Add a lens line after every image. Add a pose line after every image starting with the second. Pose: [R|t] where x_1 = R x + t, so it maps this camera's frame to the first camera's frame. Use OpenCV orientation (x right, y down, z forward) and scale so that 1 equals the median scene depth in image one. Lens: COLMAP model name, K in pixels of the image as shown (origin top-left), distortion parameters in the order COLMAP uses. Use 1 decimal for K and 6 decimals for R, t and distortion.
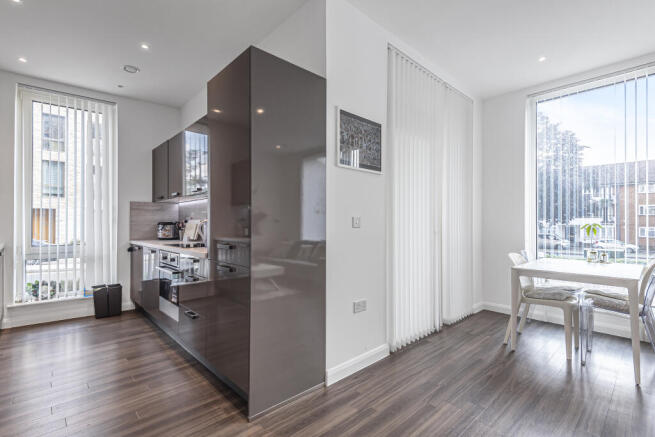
lens RADIAL K [[308.6, 0, 330.3], [0, 308.6, 222.3], [0, 0, 1]] dist [0.017325, -0.000978]
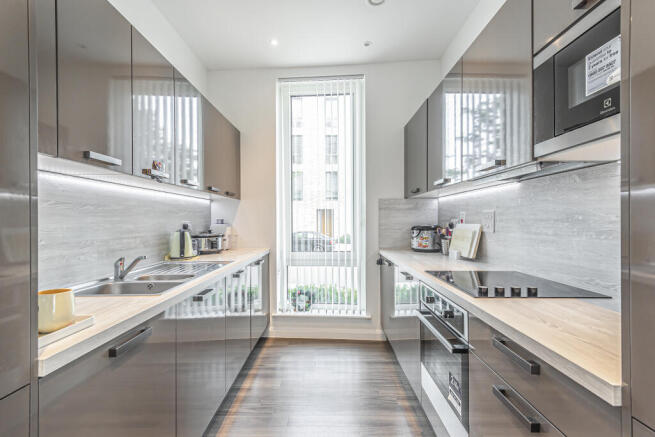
lens RADIAL K [[308.6, 0, 327.2], [0, 308.6, 219.8], [0, 0, 1]] dist [0.017325, -0.000978]
pose [[0.729245, -0.004608, -0.684237, -0.218972], [0.007253, 0.999973, 0.000996, -0.017326], [0.684214, -0.005689, 0.729259, 0.361571]]
